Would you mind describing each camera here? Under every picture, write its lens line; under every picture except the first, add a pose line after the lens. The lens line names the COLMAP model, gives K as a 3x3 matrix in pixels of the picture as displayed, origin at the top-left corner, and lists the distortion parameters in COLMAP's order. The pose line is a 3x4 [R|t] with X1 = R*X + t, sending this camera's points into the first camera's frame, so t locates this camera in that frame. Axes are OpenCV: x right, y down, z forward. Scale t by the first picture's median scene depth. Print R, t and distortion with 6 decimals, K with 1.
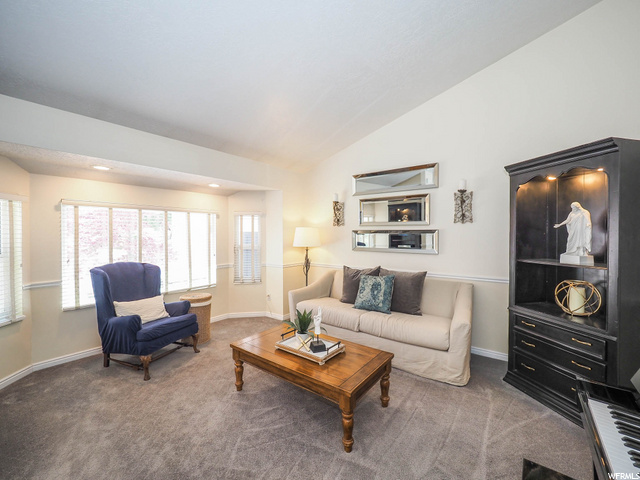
lens RADIAL K [[268.5, 0, 320.4], [0, 268.5, 240.2], [0, 0, 1]] dist [0.020519, -0.000205]
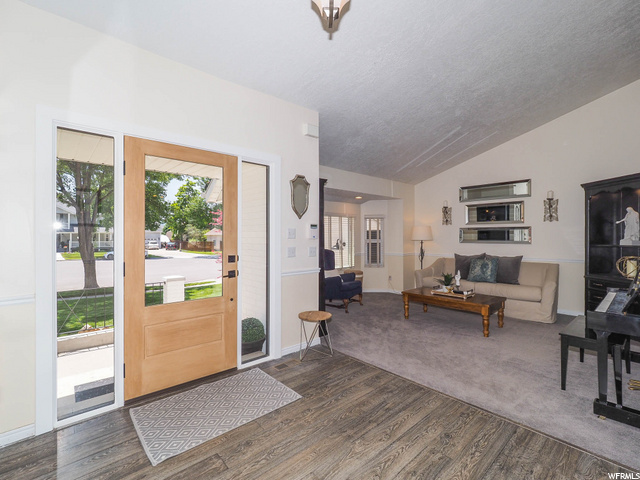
lens RADIAL K [[290.0, 0, 319.7], [0, 290.0, 238.7], [0, 0, 1]] dist [0.001960, 0.001288]
pose [[0.983358, -0.002001, -0.181668, -0.372044], [-0.001129, 0.999853, -0.017121, 0.053106], [0.181676, 0.017042, 0.983211, -0.688044]]
